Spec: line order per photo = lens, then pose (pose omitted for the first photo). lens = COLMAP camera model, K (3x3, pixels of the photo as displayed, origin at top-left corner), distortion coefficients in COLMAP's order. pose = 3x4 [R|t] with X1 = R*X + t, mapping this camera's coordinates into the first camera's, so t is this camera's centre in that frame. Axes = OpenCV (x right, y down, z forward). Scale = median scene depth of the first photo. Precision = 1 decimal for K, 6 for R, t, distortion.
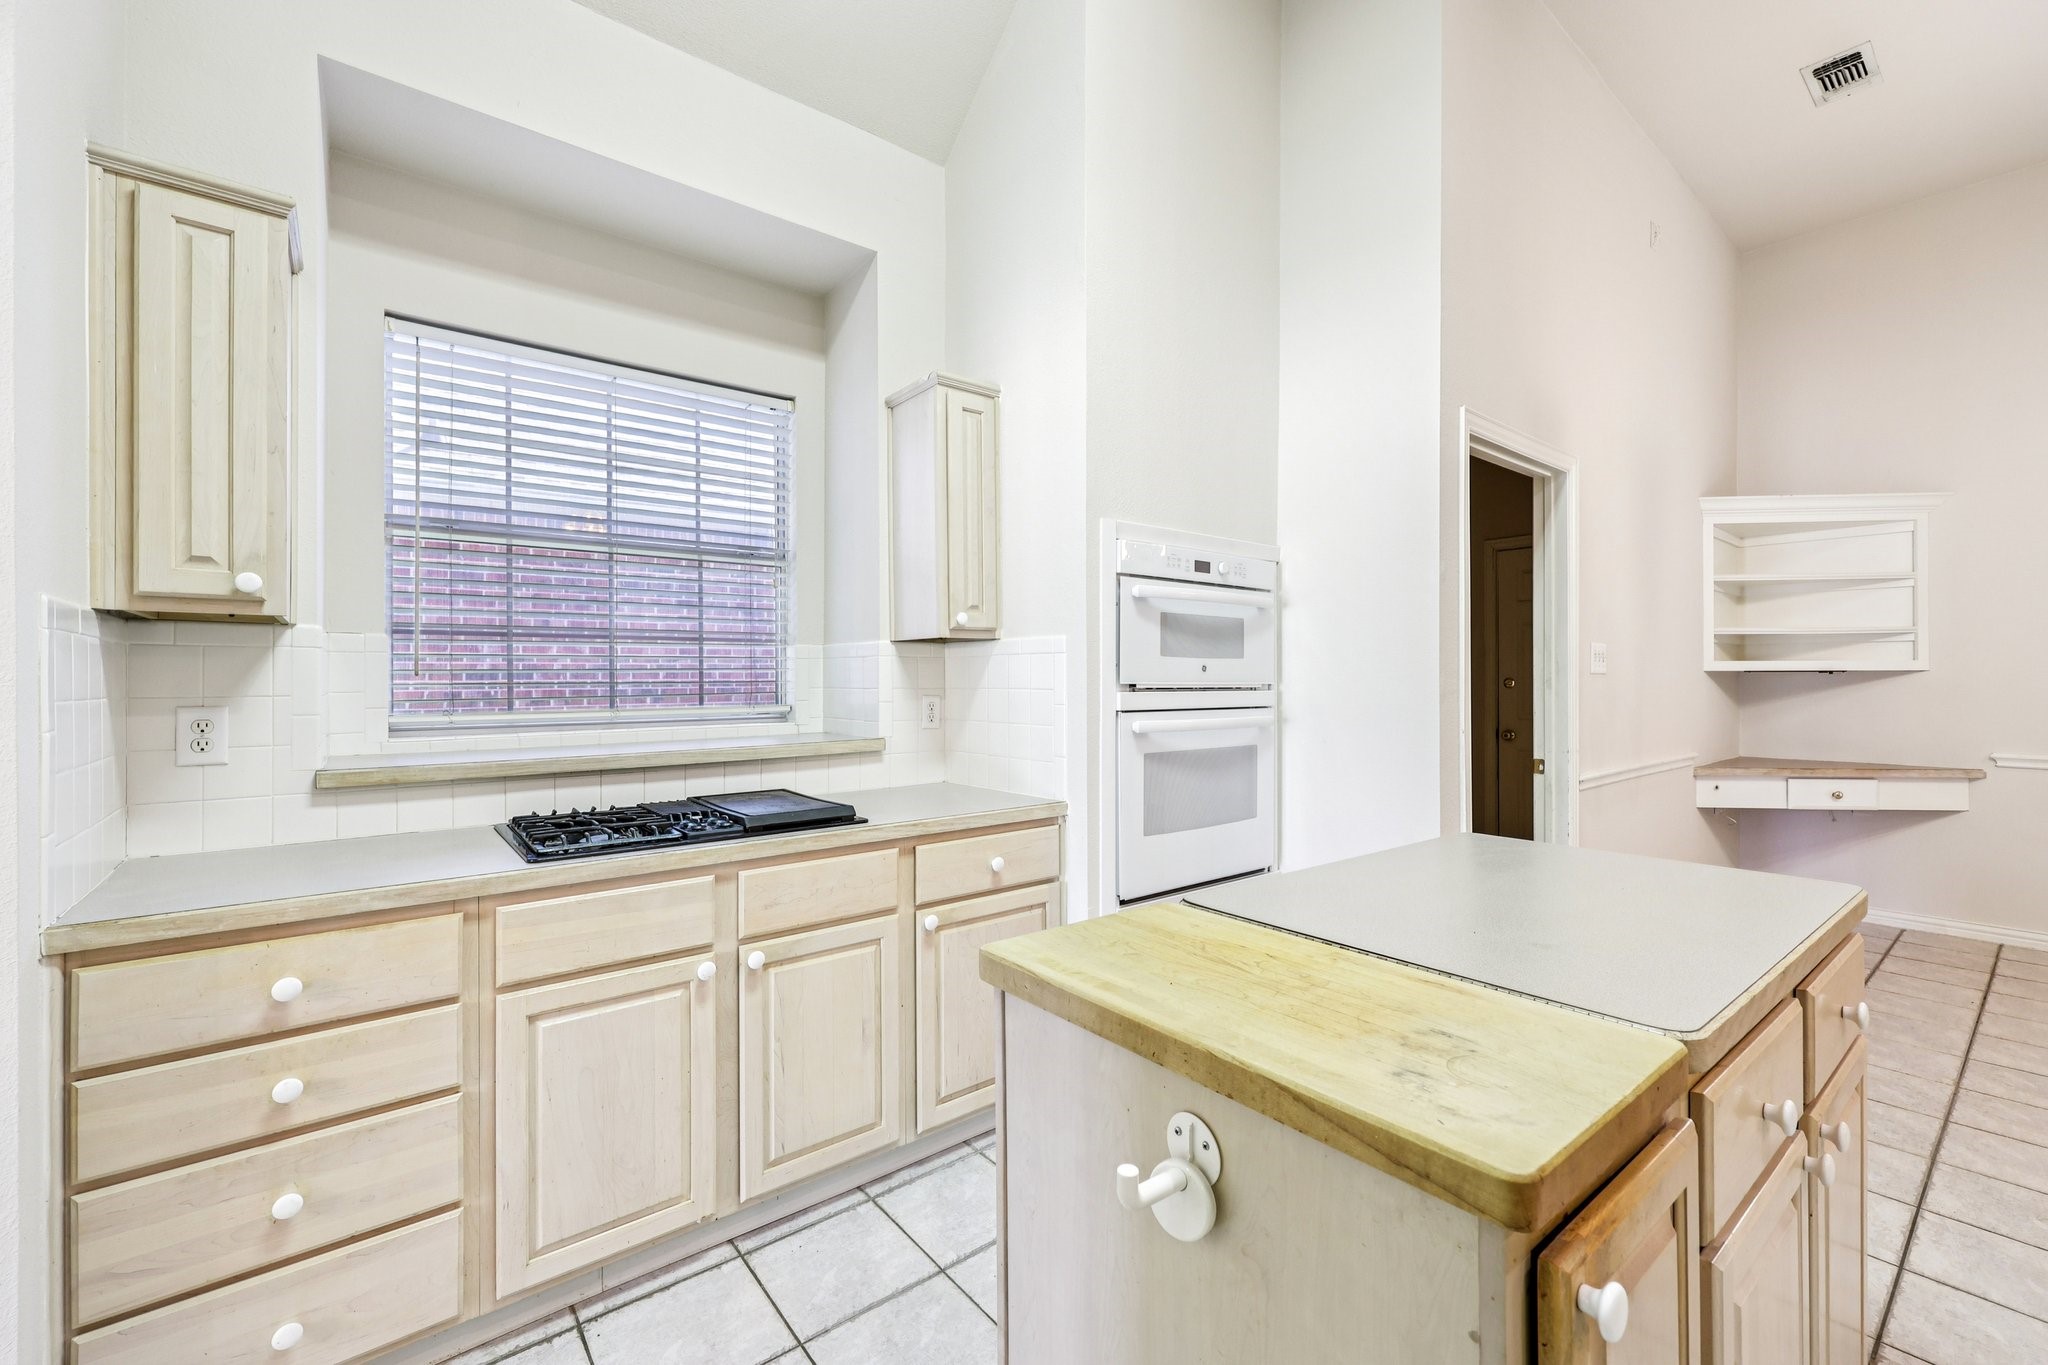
lens RADIAL K [[860.1, 0, 1010.9], [0, 860.1, 670.9], [0, 0, 1]] dist [0.002953, -0.000772]
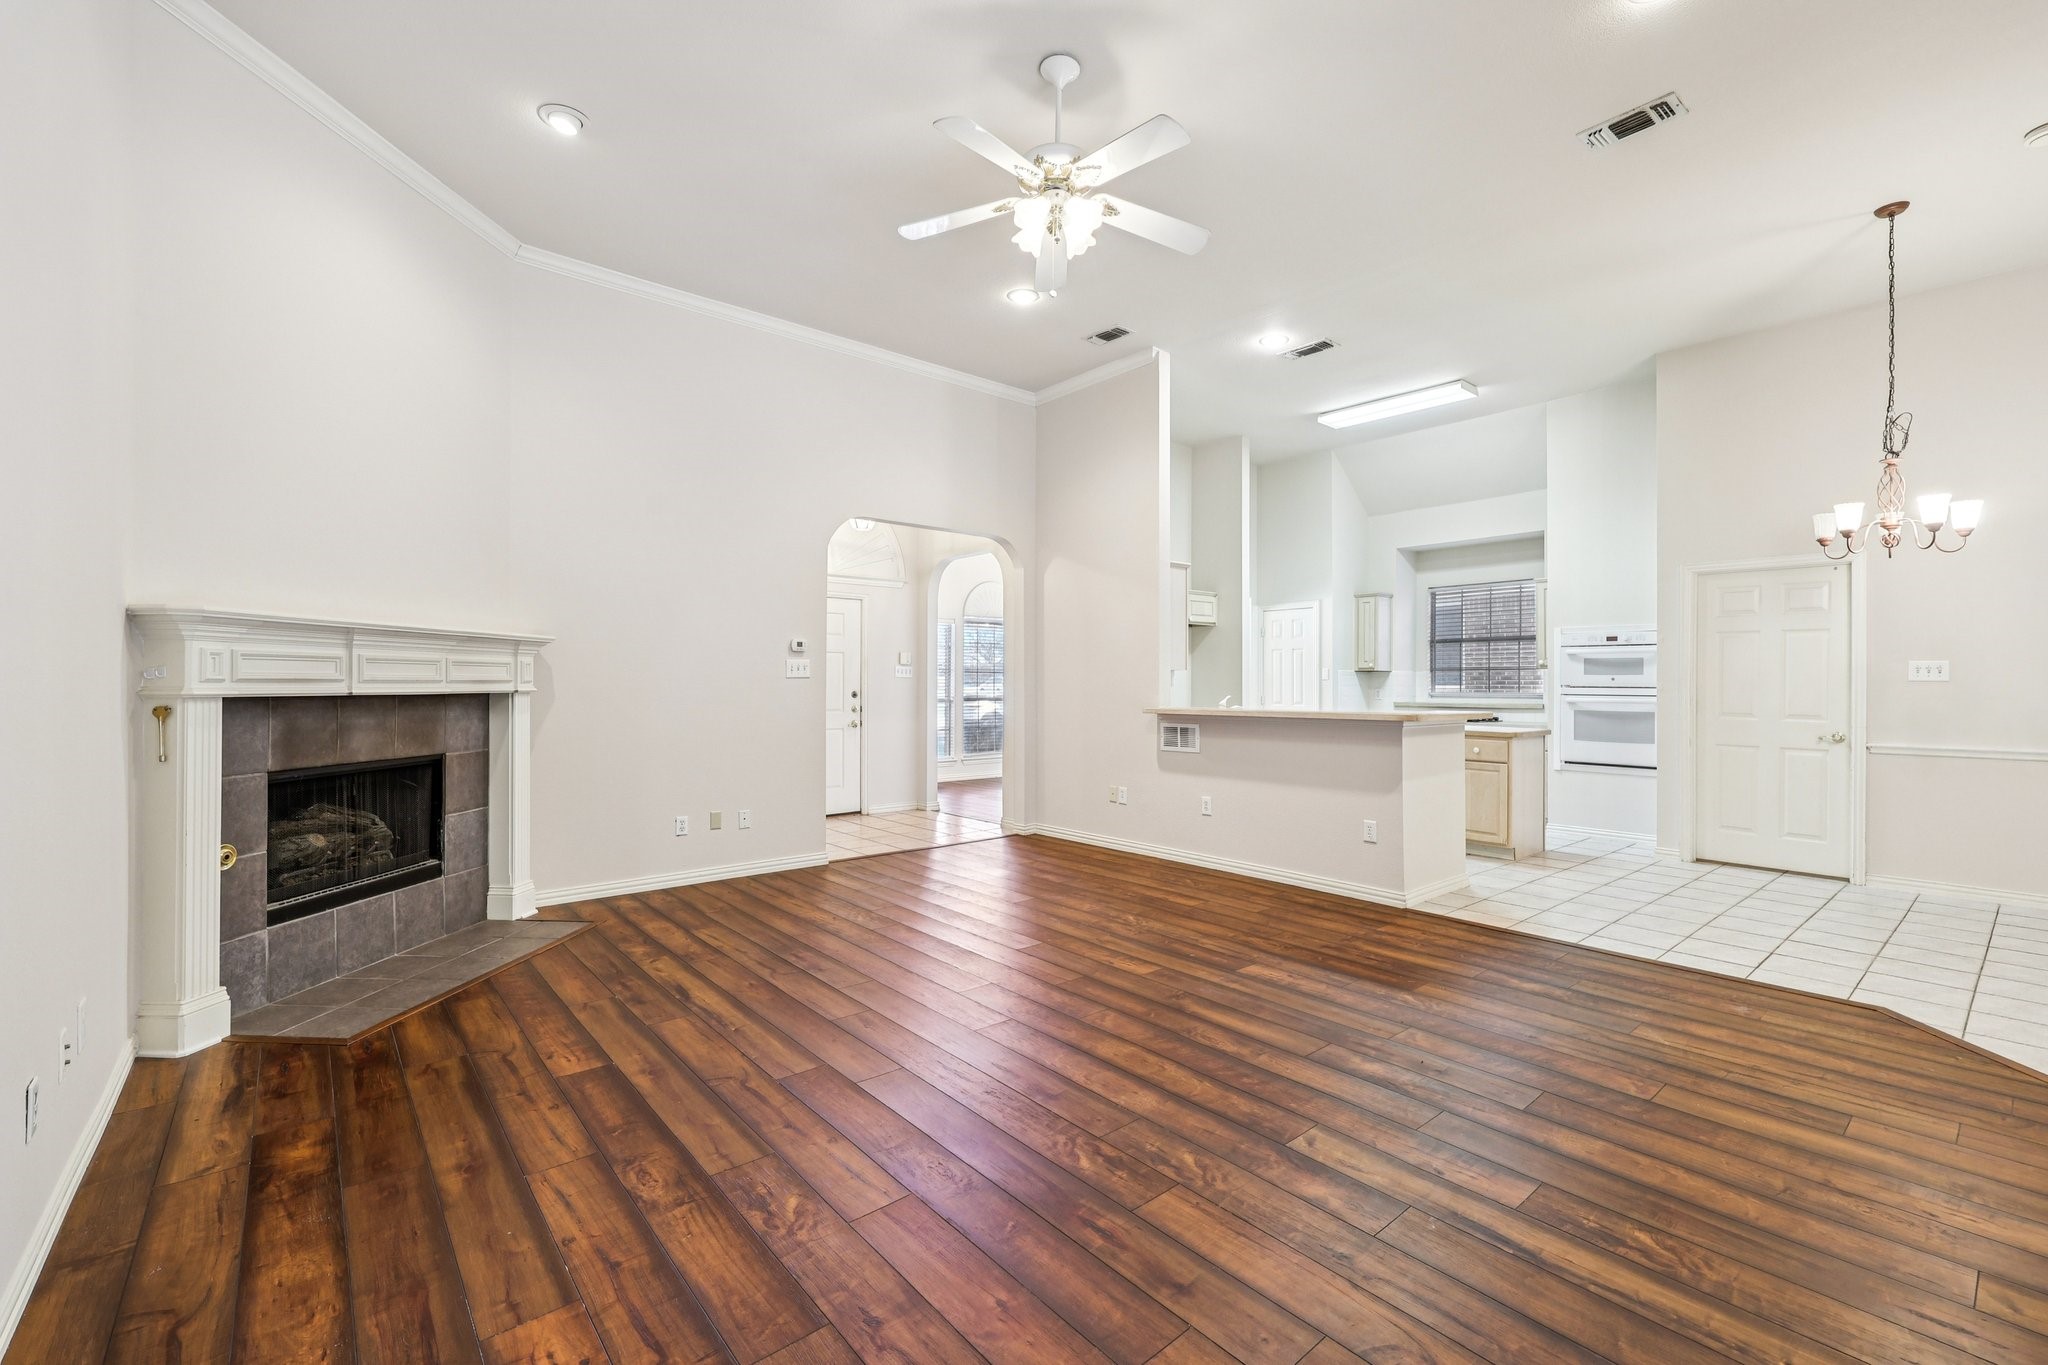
lens RADIAL K [[860.1, 0, 1036.3], [0, 860.1, 675.5], [0, 0, 1]] dist [0.002953, -0.000772]
pose [[0.011676, -0.006371, -0.999912, 2.592330], [0.007316, 0.999953, -0.006286, -0.009326], [0.999905, -0.007242, 0.011722, -0.684367]]
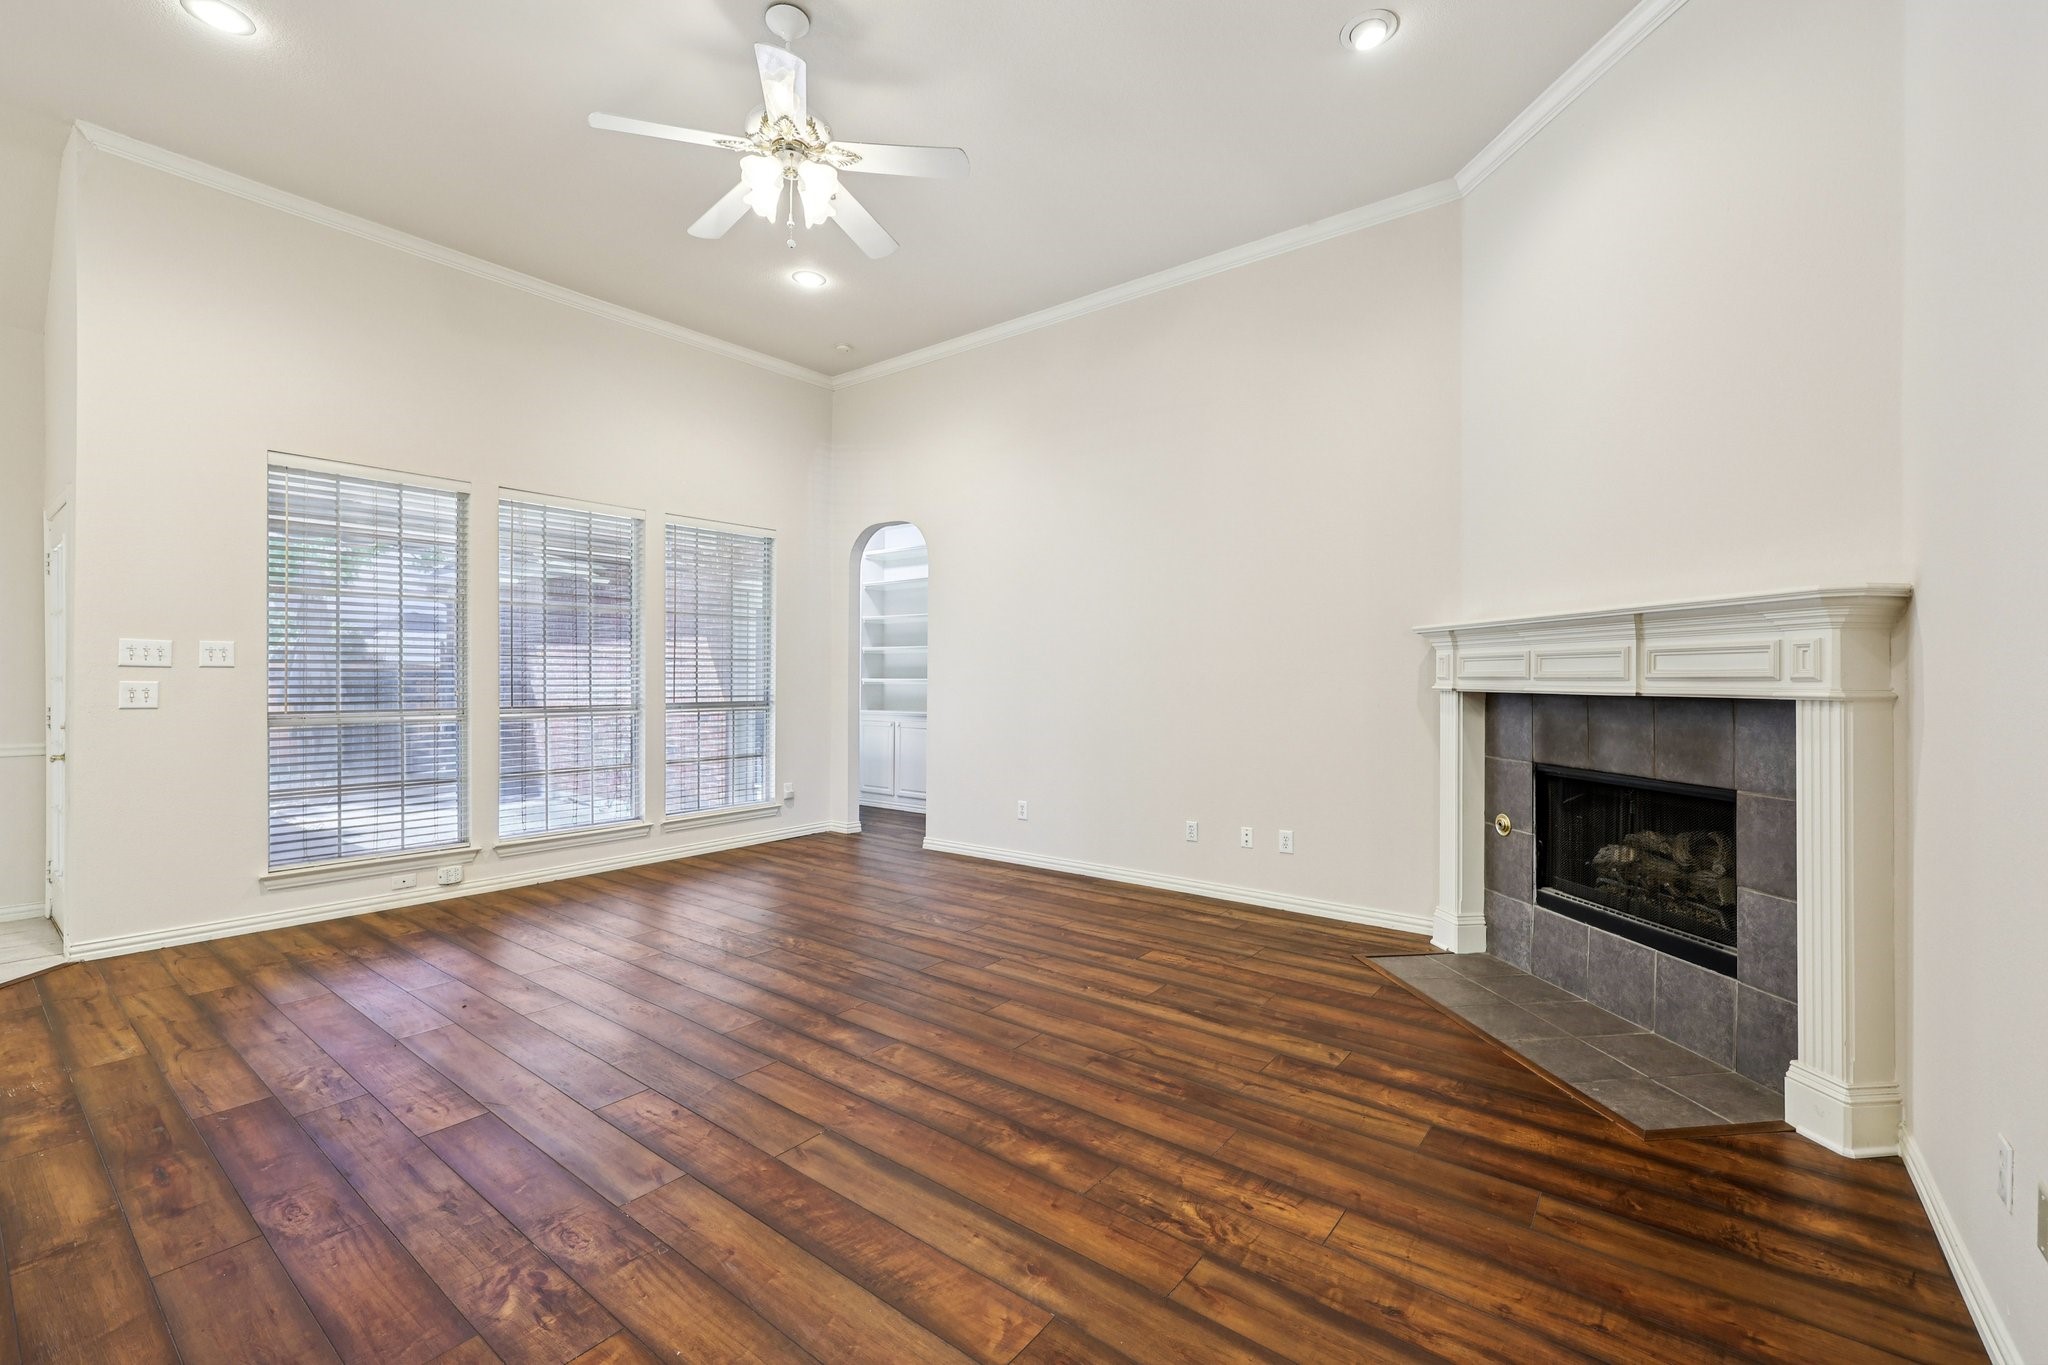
lens RADIAL K [[860.1, 0, 1034.5], [0, 860.1, 674.7], [0, 0, 1]] dist [0.002953, -0.000772]
pose [[-0.217588, 0.006927, 0.976016, 0.348738], [-0.011828, 0.999883, -0.009733, -0.001712], [-0.975969, -0.013662, -0.217481, -0.712130]]
